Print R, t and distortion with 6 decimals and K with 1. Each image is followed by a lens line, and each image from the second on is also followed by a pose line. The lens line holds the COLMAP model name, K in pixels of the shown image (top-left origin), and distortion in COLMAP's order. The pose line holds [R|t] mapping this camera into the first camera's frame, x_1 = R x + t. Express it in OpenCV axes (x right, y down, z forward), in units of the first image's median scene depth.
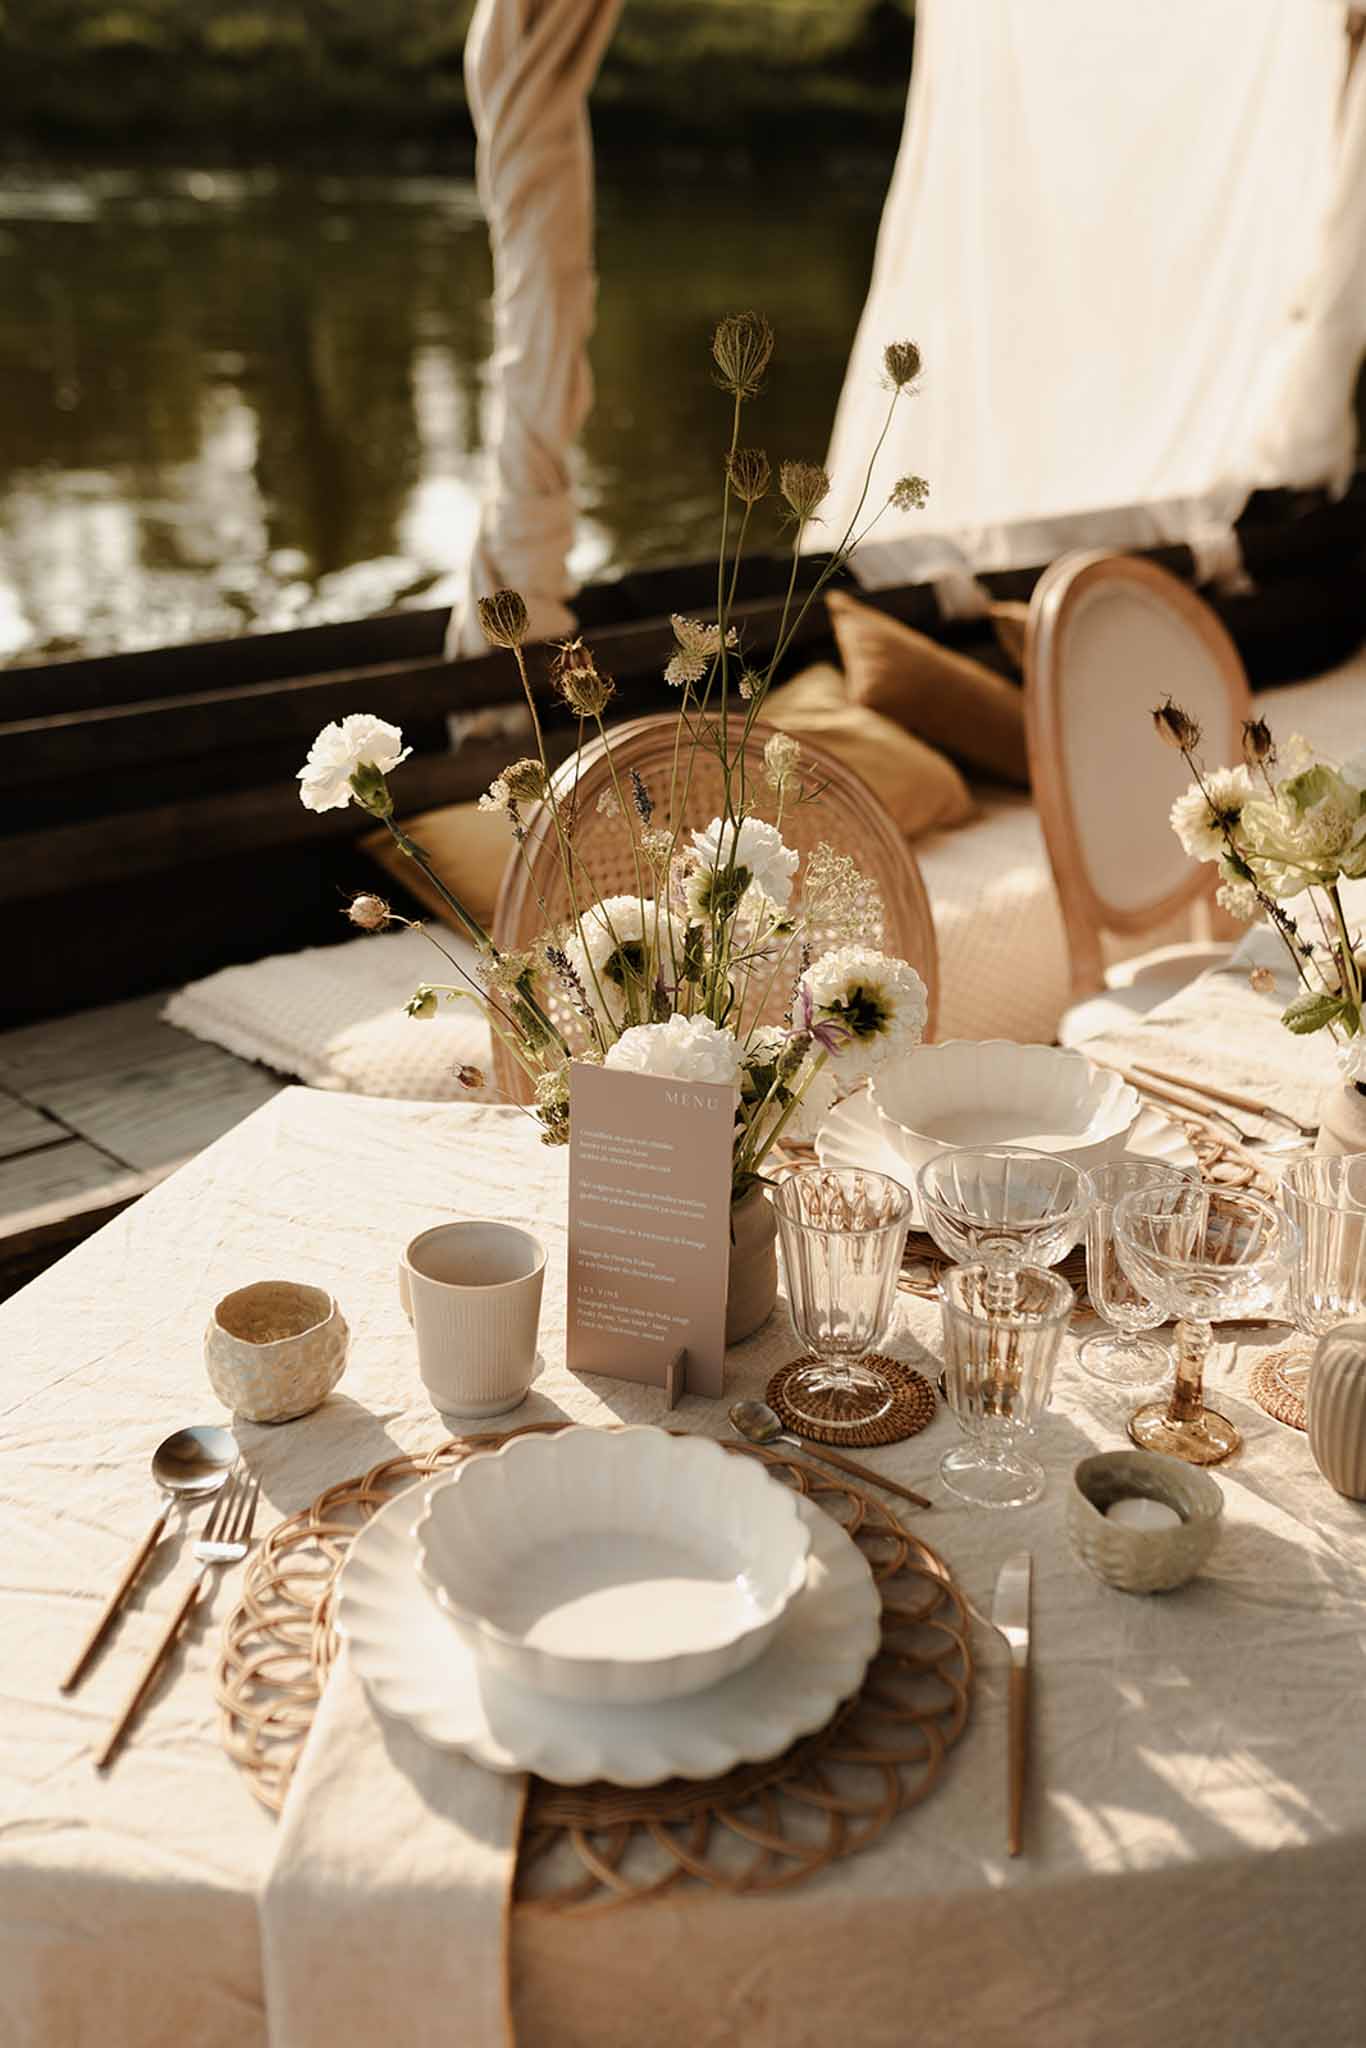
lens RADIAL K [[1910.1, 0, 683.0], [0, 1910.1, 1024.0], [0, 0, 1]] dist [-0.004388, -0.006185]
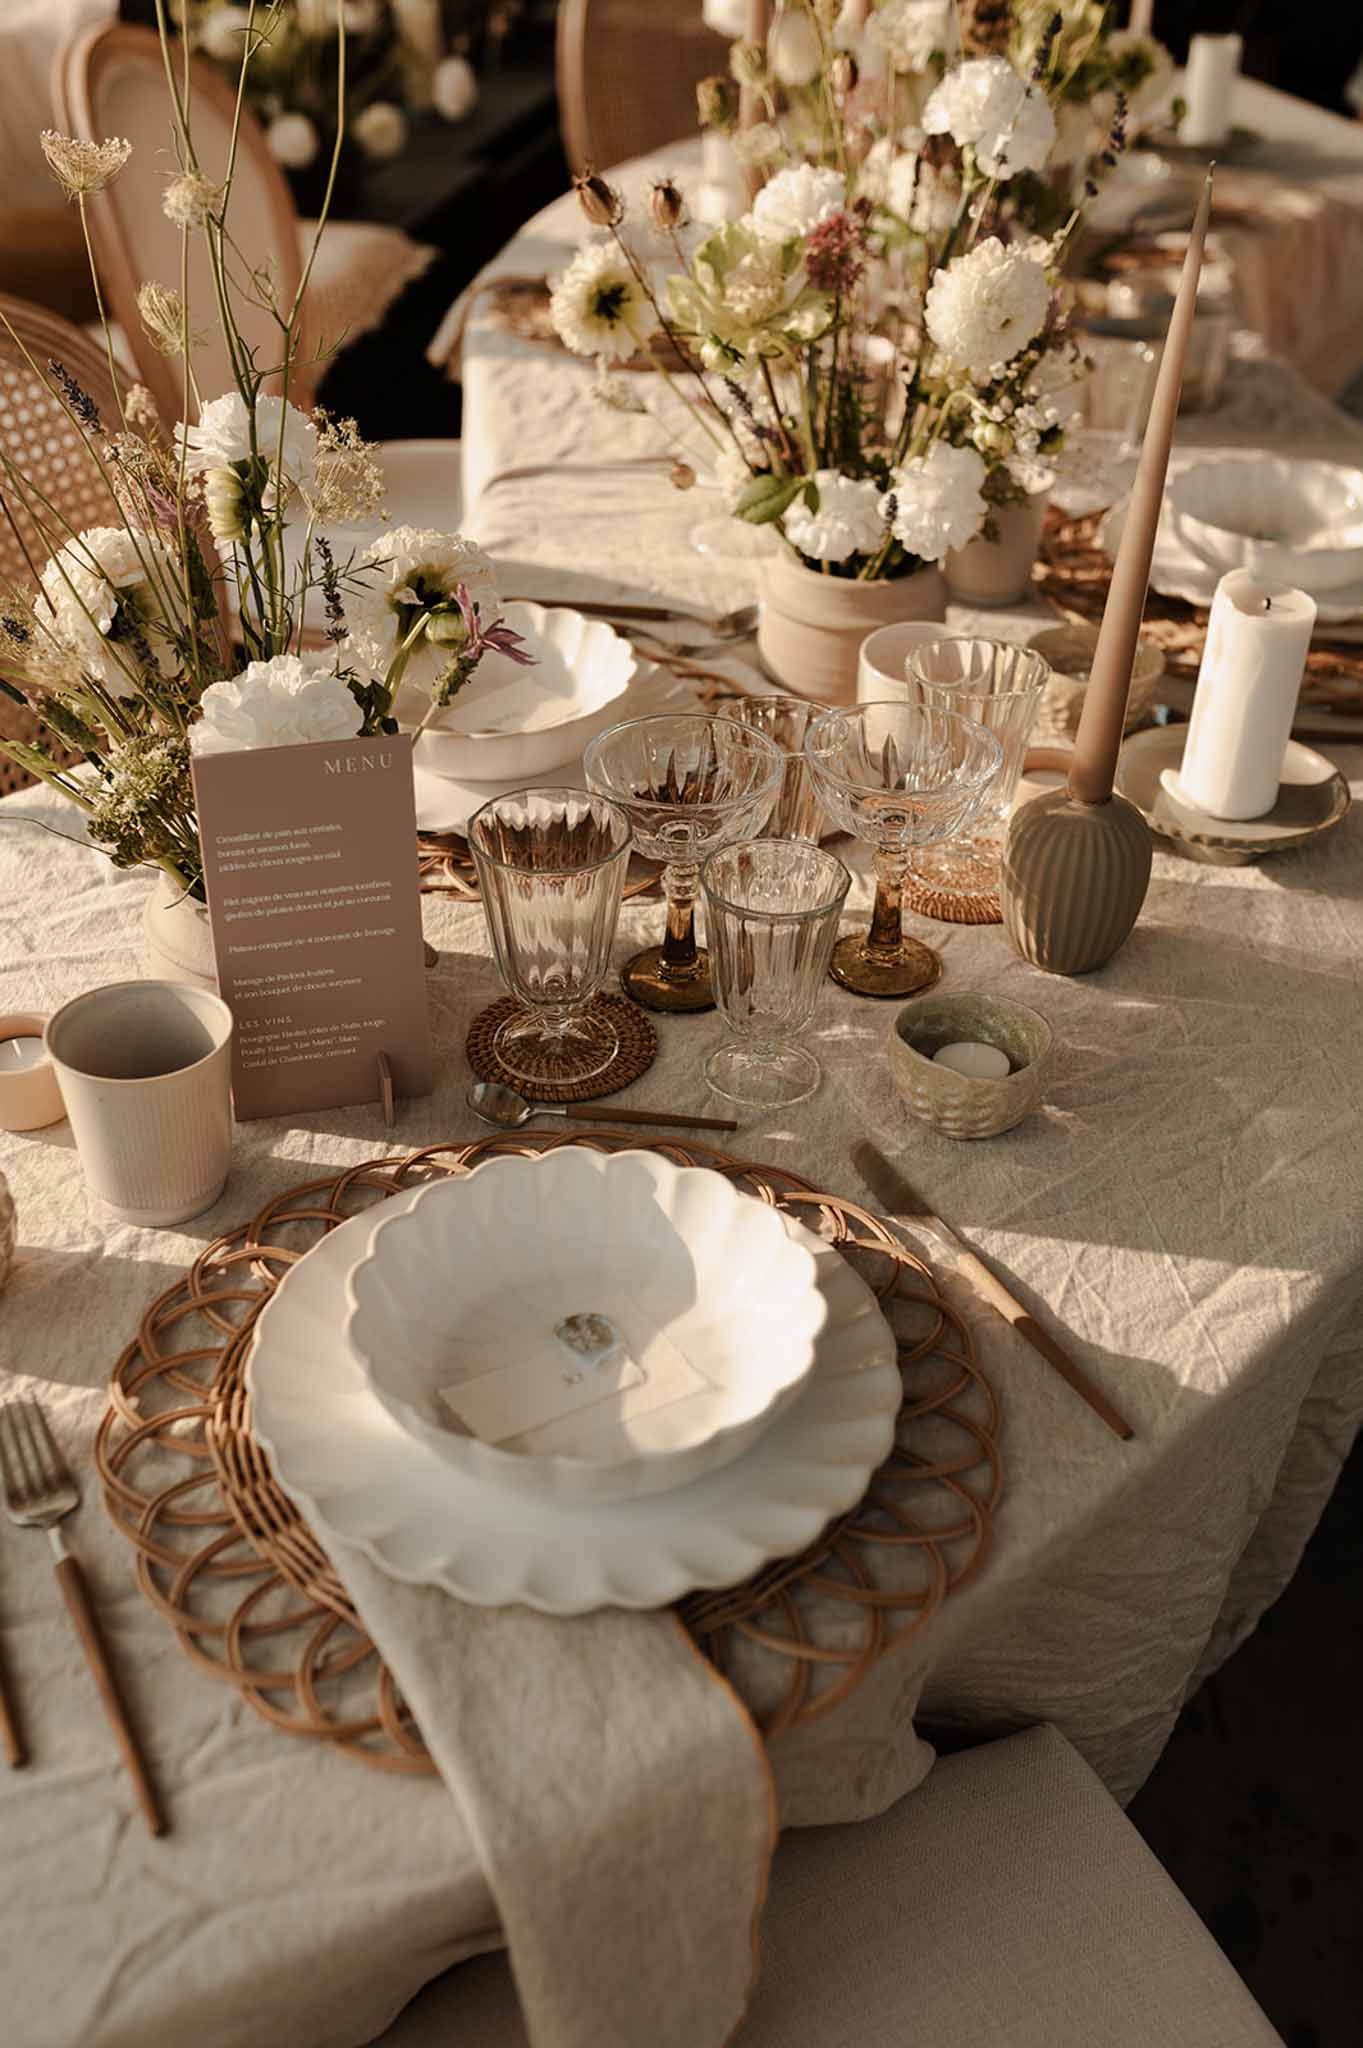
lens RADIAL K [[1922.6, 0, 681.5], [0, 1922.6, 1024.0], [0, 0, 1]] dist [-0.085826, -0.002227]
pose [[0.843112, -0.326413, 0.427337, -0.289976], [0.211411, 0.931906, 0.294716, -0.073613], [-0.494436, -0.158134, 0.854708, 0.259678]]
